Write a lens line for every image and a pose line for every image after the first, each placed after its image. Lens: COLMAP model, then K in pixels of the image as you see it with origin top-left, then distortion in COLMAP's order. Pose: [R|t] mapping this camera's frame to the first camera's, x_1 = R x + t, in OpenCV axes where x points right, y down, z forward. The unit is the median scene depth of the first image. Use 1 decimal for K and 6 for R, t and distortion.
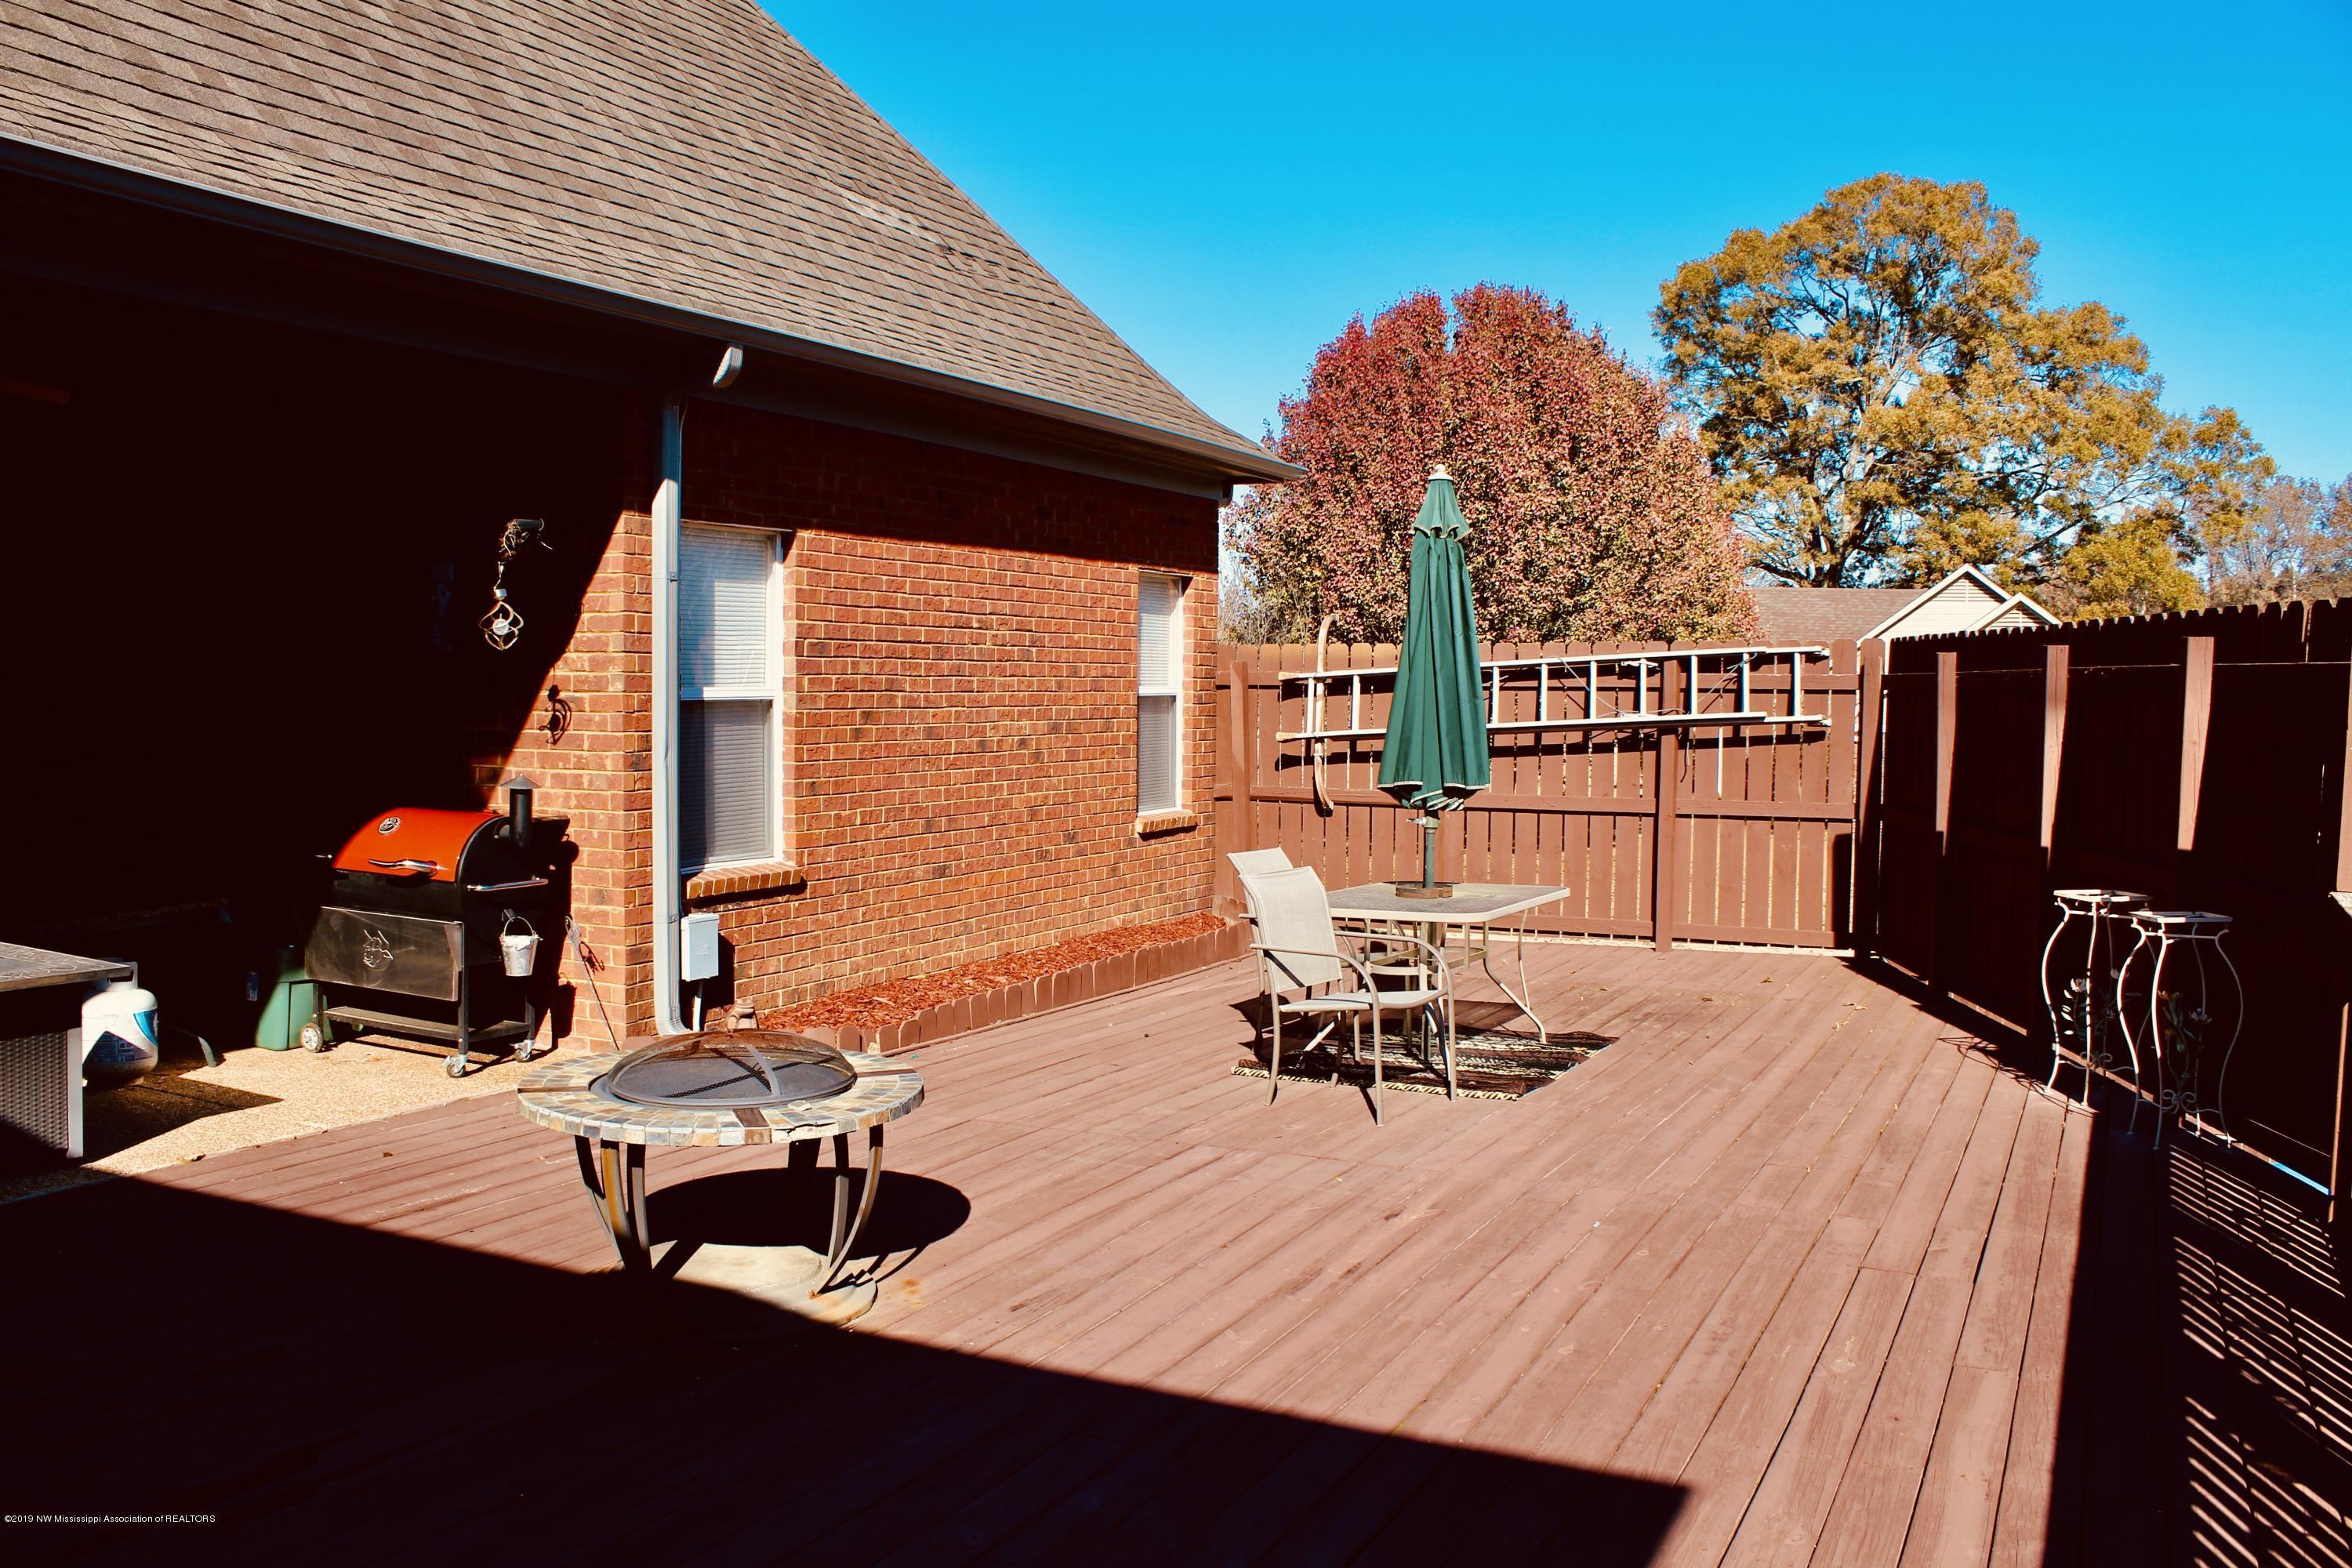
lens RADIAL K [[2002.1, 0, 1173.1], [0, 2002.1, 780.7], [0, 0, 1]] dist [-0.143266, 0.117428]
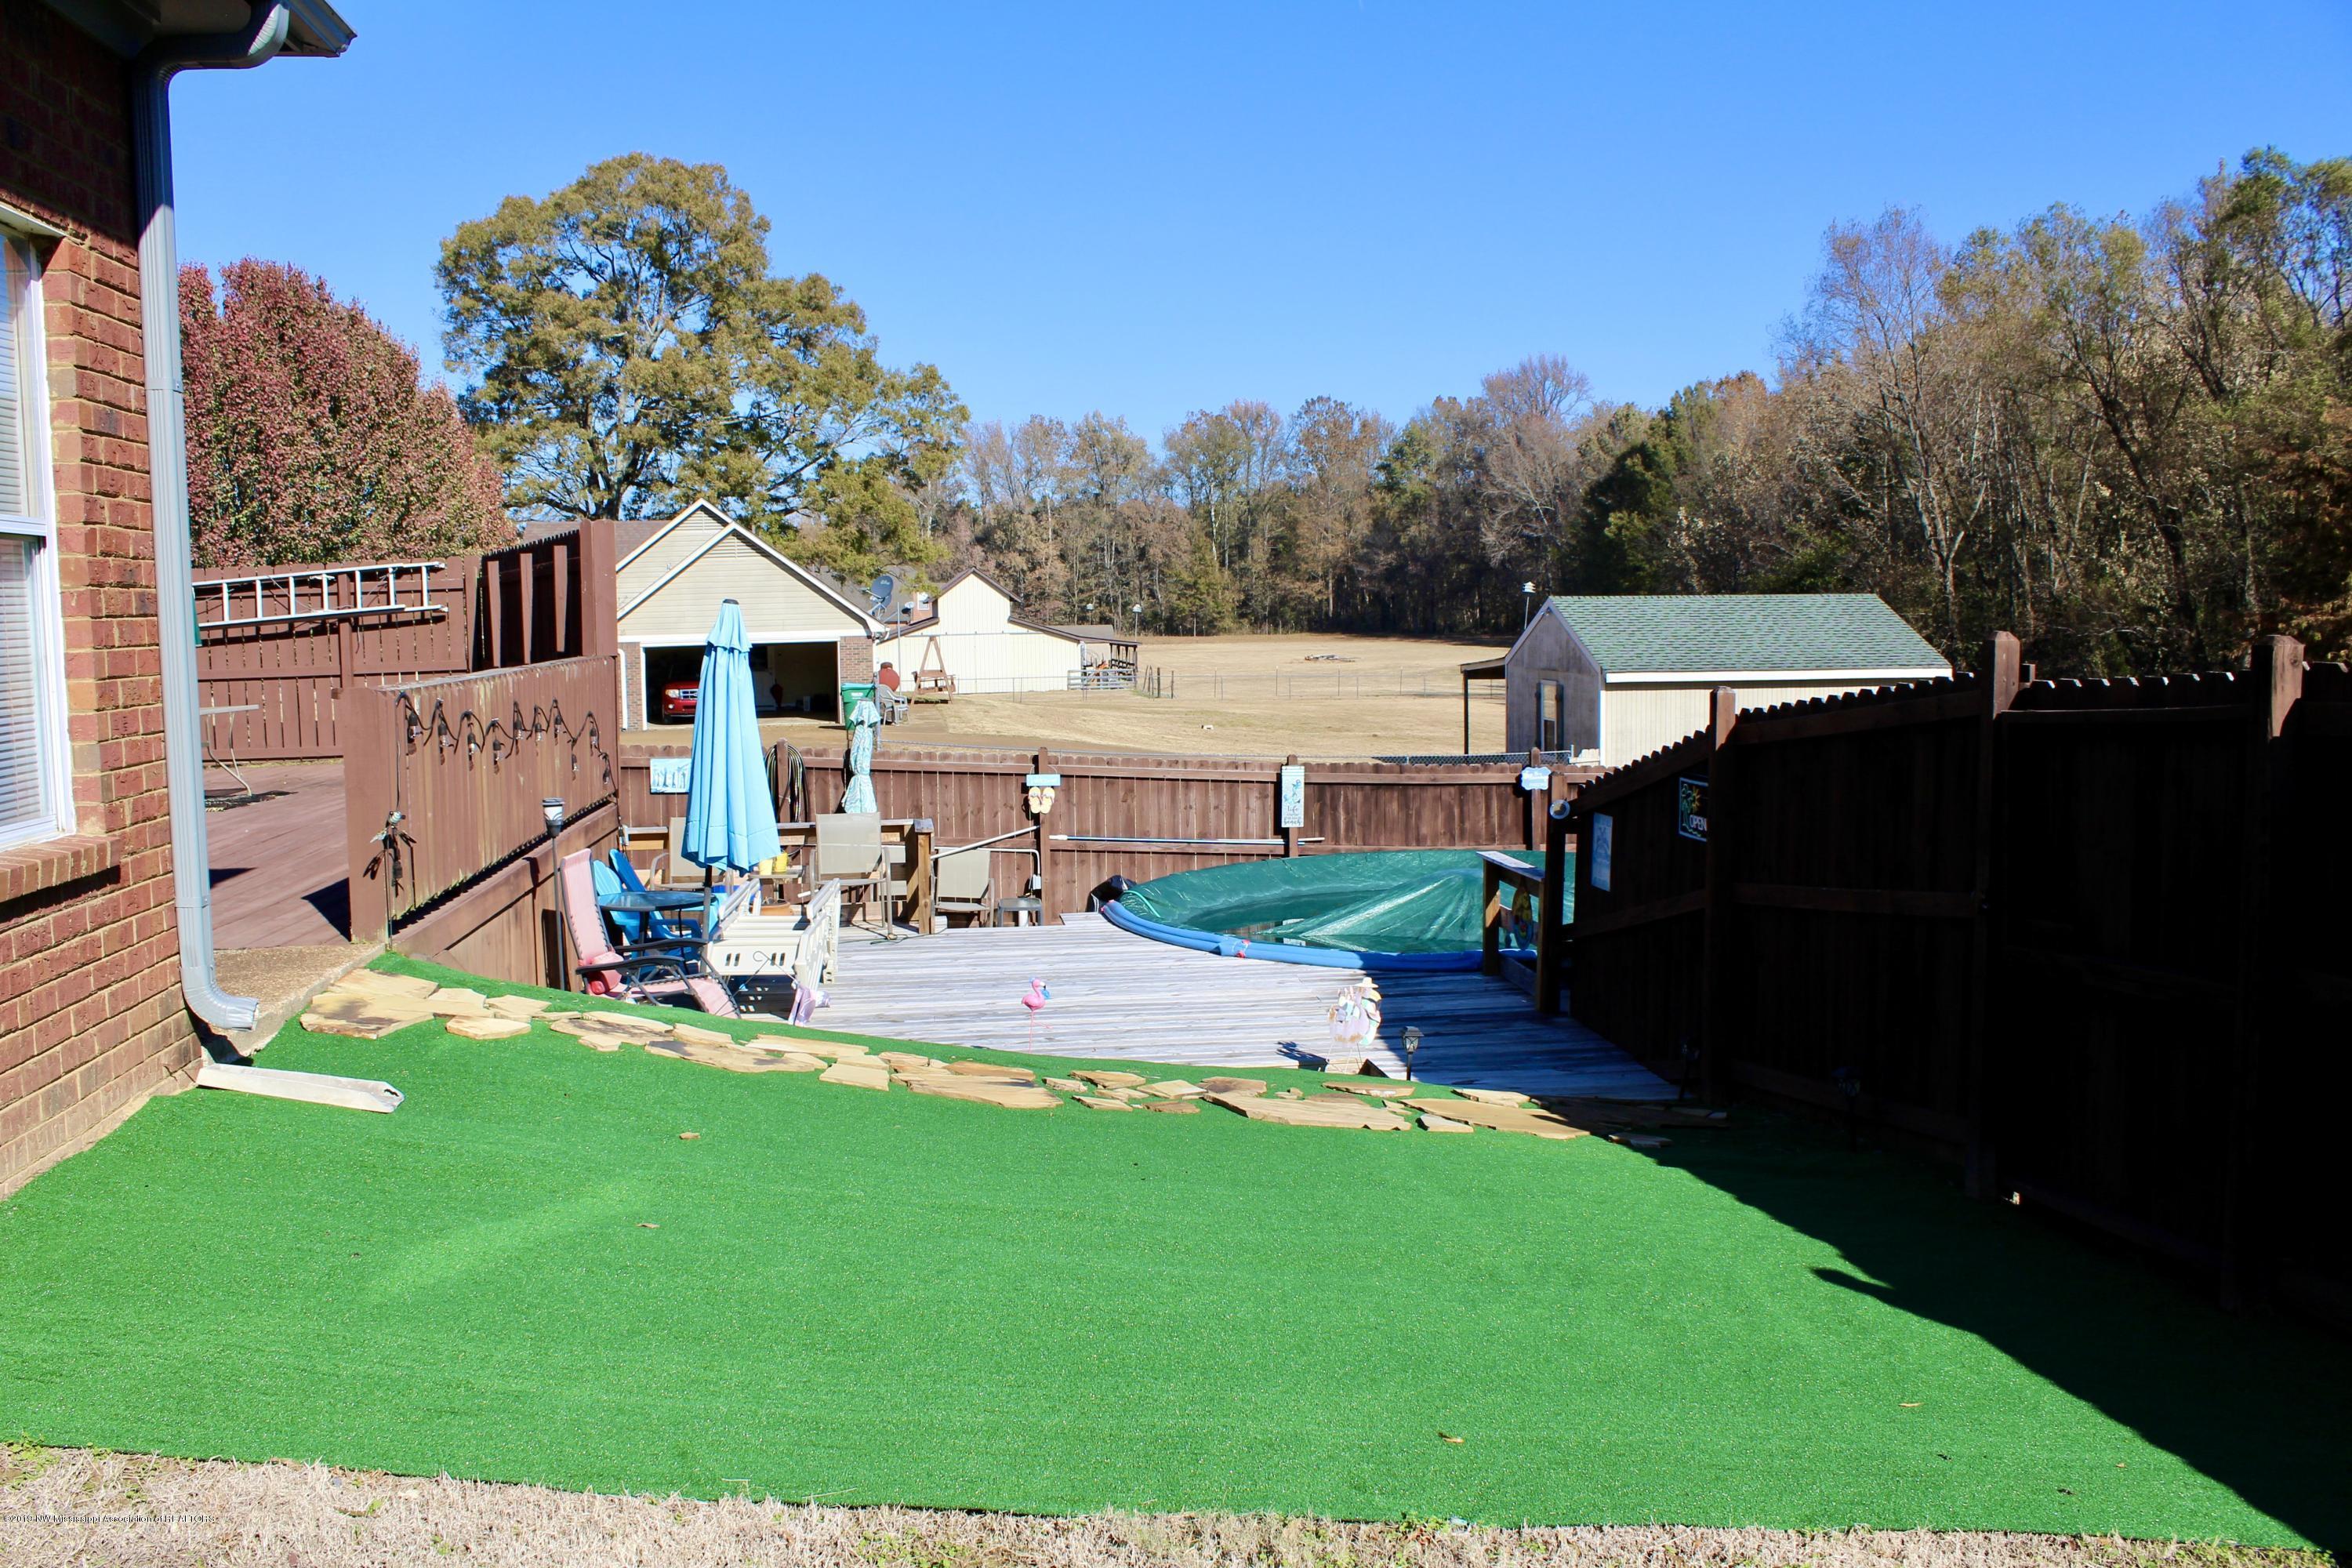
lens RADIAL K [[2002.1, 0, 1162.2], [0, 2002.1, 786.0], [0, 0, 1]] dist [-0.143266, 0.117428]
pose [[0.845252, -0.076952, 0.528797, -0.005608], [0.057871, 0.996939, 0.052574, 0.011977], [-0.531224, -0.013836, 0.847118, -0.125613]]
